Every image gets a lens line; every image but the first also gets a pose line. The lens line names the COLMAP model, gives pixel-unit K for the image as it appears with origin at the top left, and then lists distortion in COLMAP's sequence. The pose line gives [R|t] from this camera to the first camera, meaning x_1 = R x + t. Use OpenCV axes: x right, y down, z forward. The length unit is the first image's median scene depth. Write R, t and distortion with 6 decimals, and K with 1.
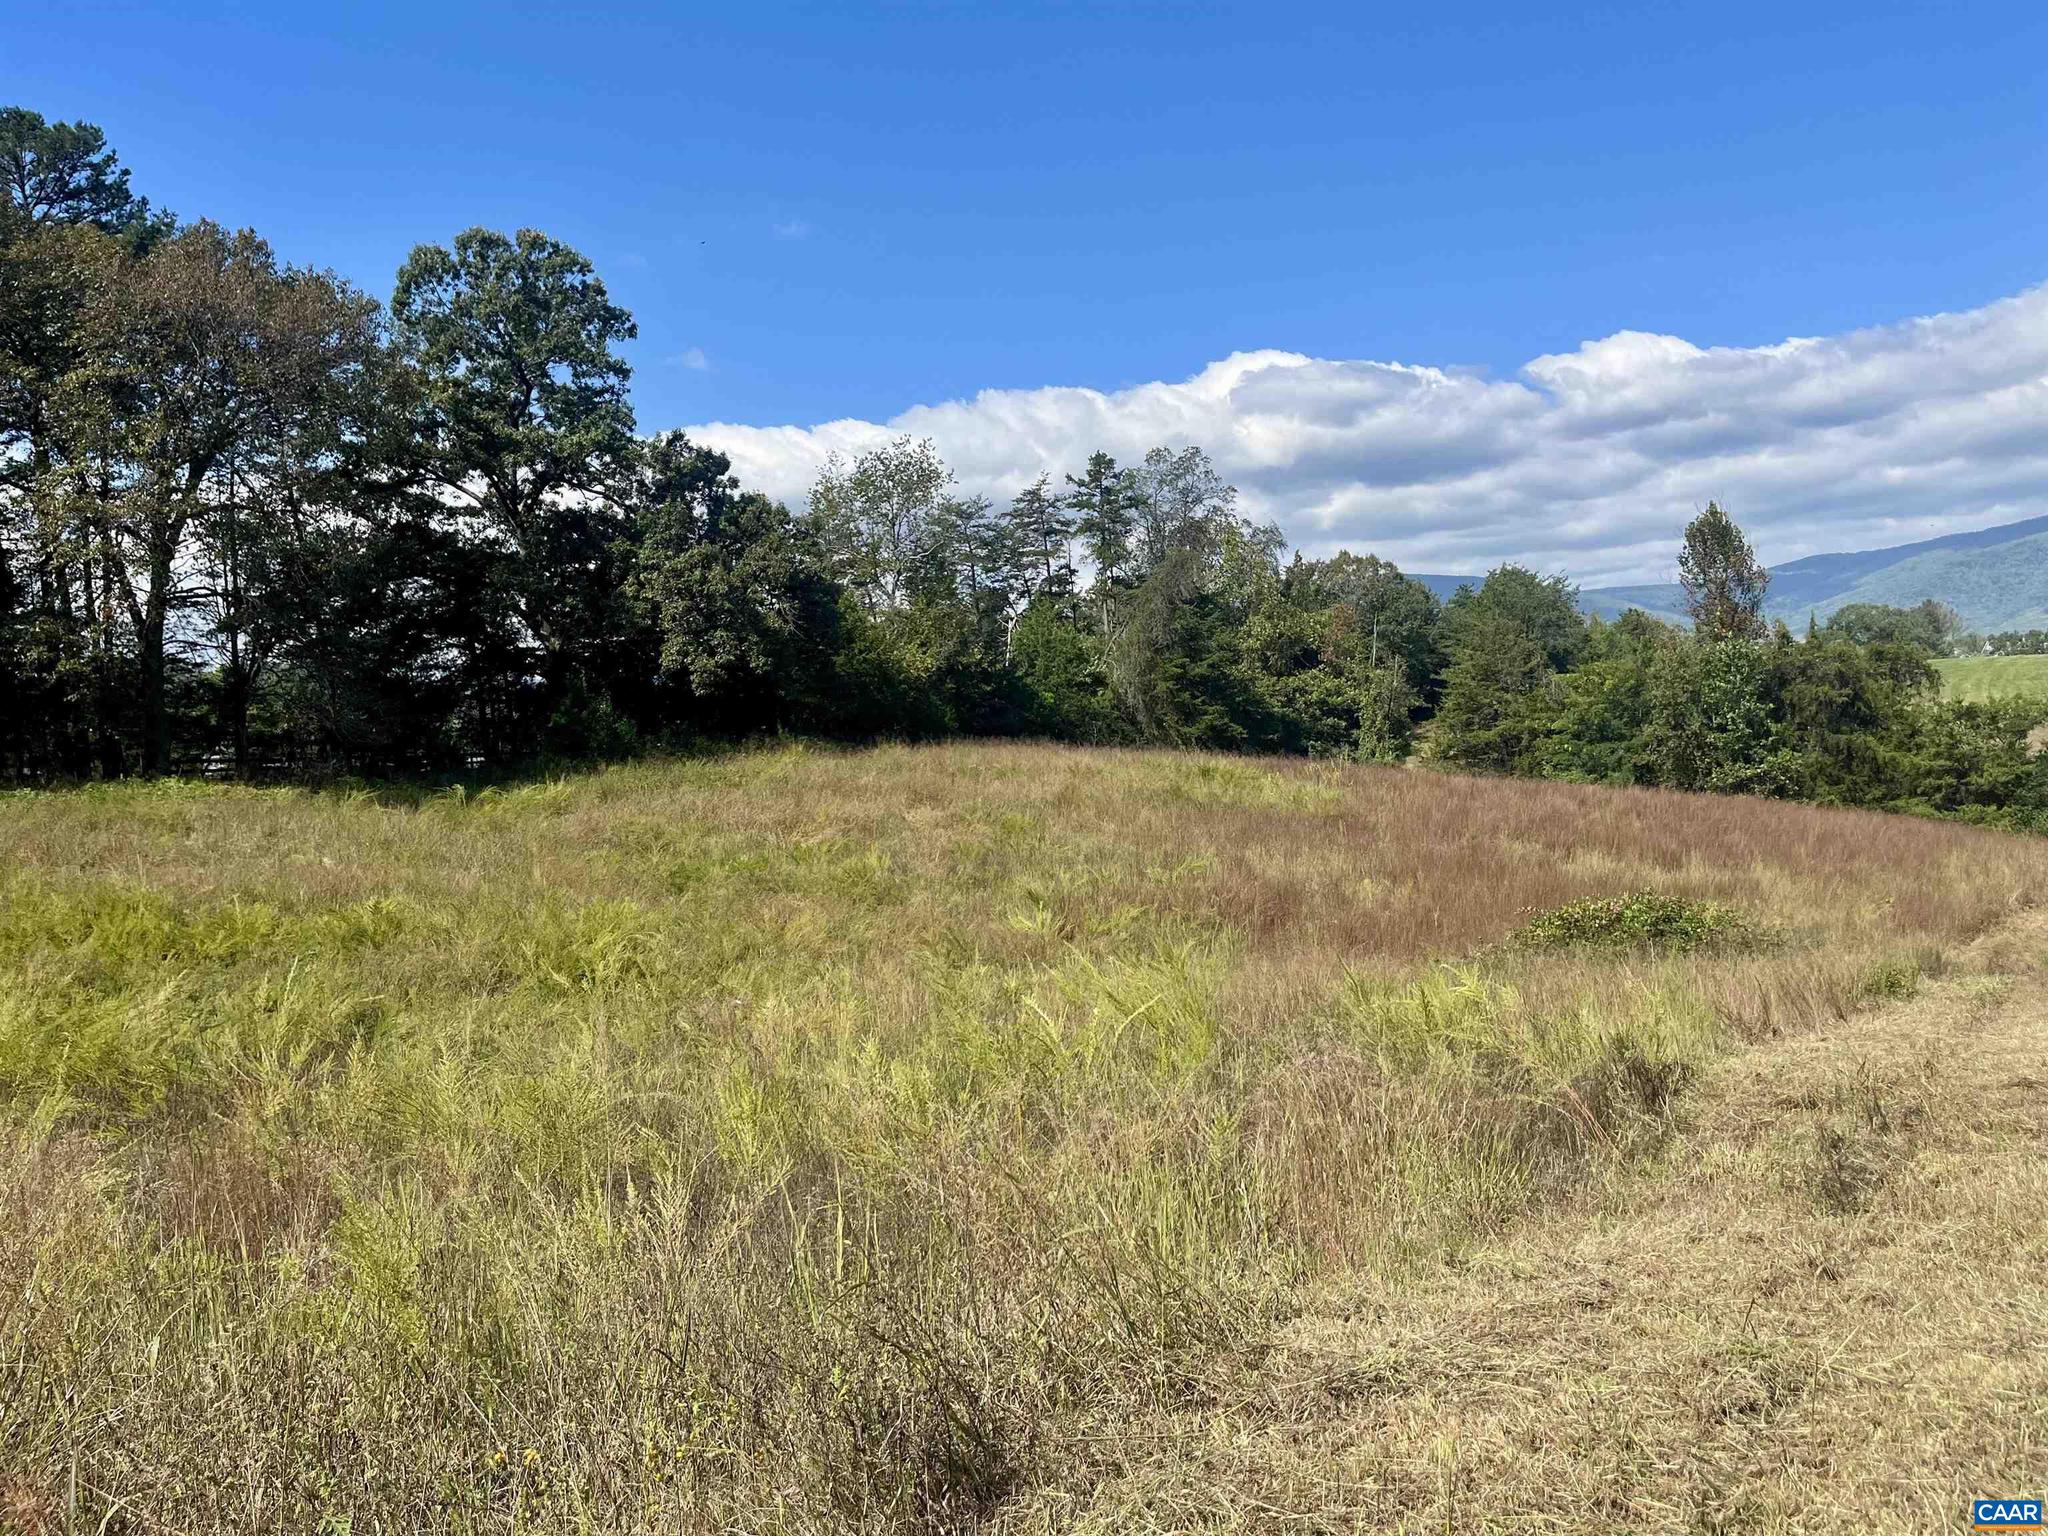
lens RADIAL K [[1546.1, 0, 1023.0], [0, 1546.1, 752.8], [0, 0, 1]] dist [-0.007263, -0.004287]
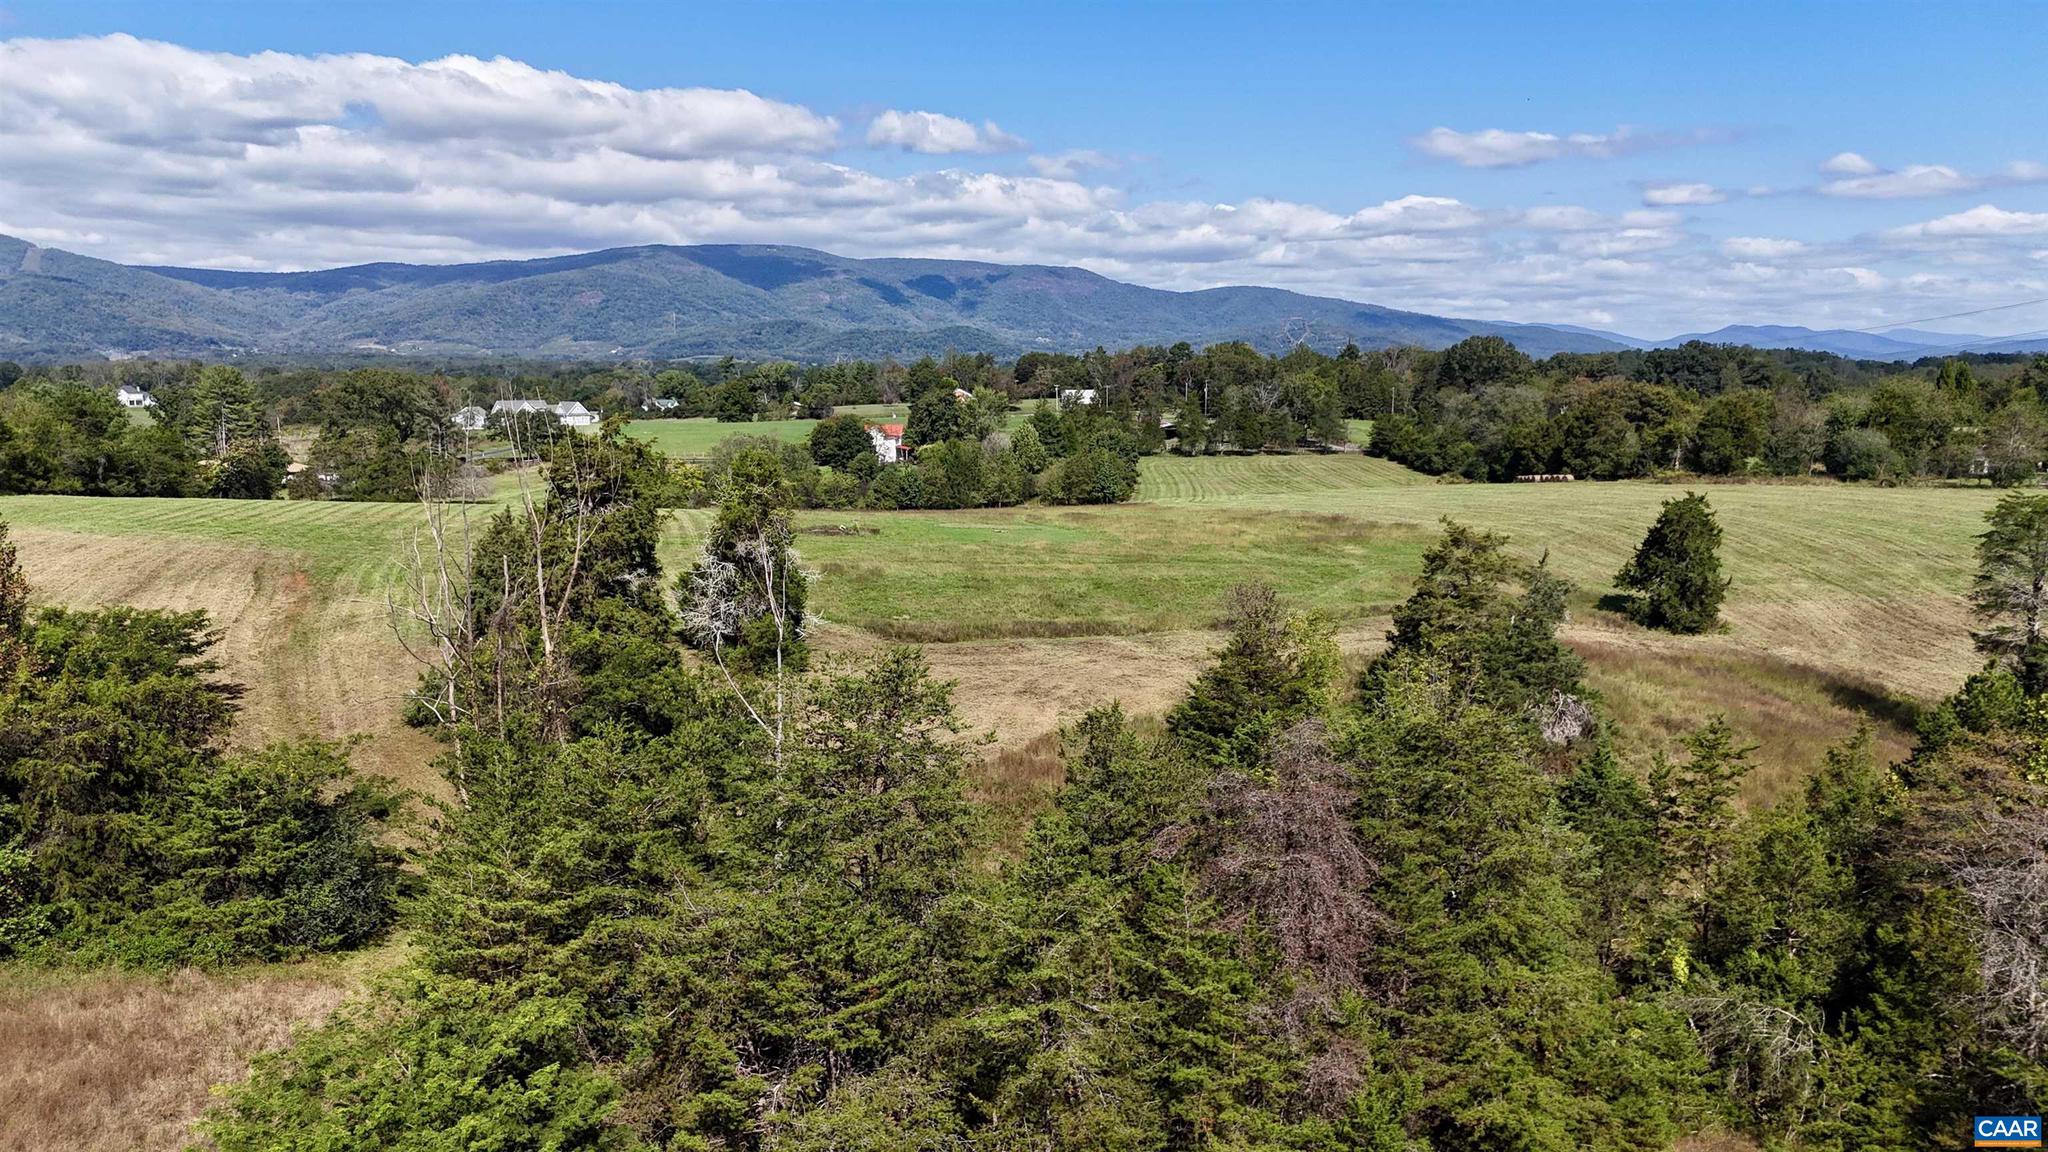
lens RADIAL K [[1488.7, 0, 1024.0], [0, 1488.7, 576.0], [0, 0, 1]] dist [0.069798, -0.071532]
pose [[0.639174, -0.028095, 0.768549, 0.229707], [-0.038802, 0.996882, 0.068712, -0.206997], [-0.768083, -0.073740, 0.636090, 0.119627]]
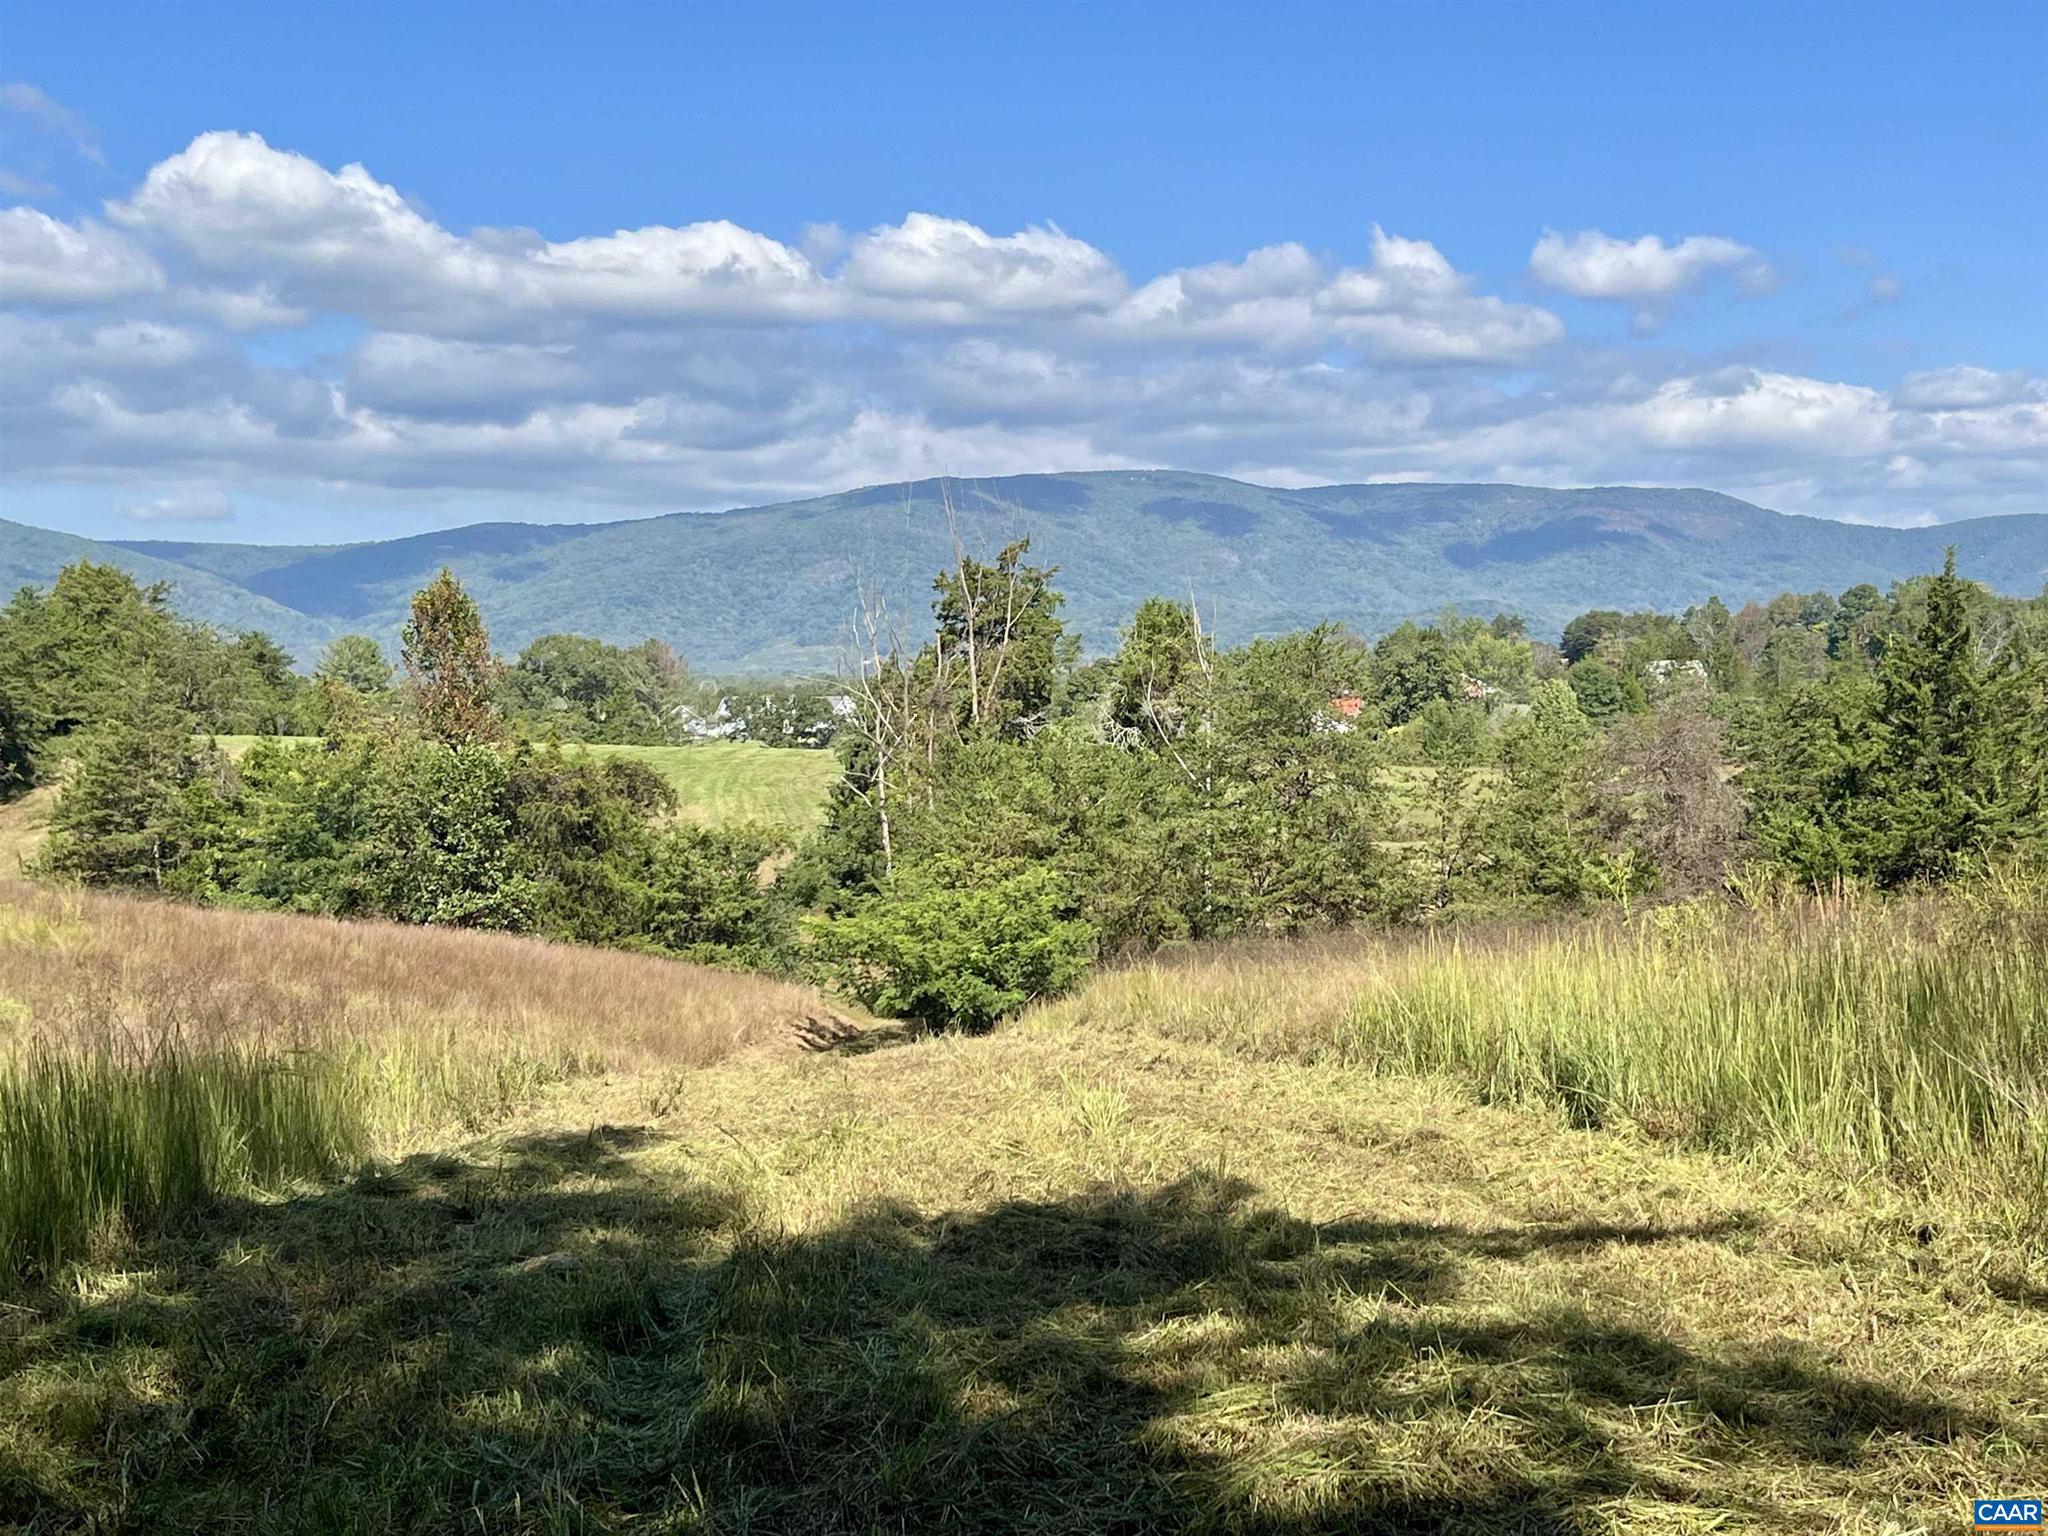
lens RADIAL K [[2756.4, 0, 1040.4], [0, 2756.4, 736.9], [0, 0, 1]] dist [0.153314, -0.718833]
pose [[0.779689, 0.054308, 0.623808, -0.242793], [-0.033987, 0.998434, -0.044443, -0.020570], [-0.625244, 0.013451, 0.780313, -0.383316]]
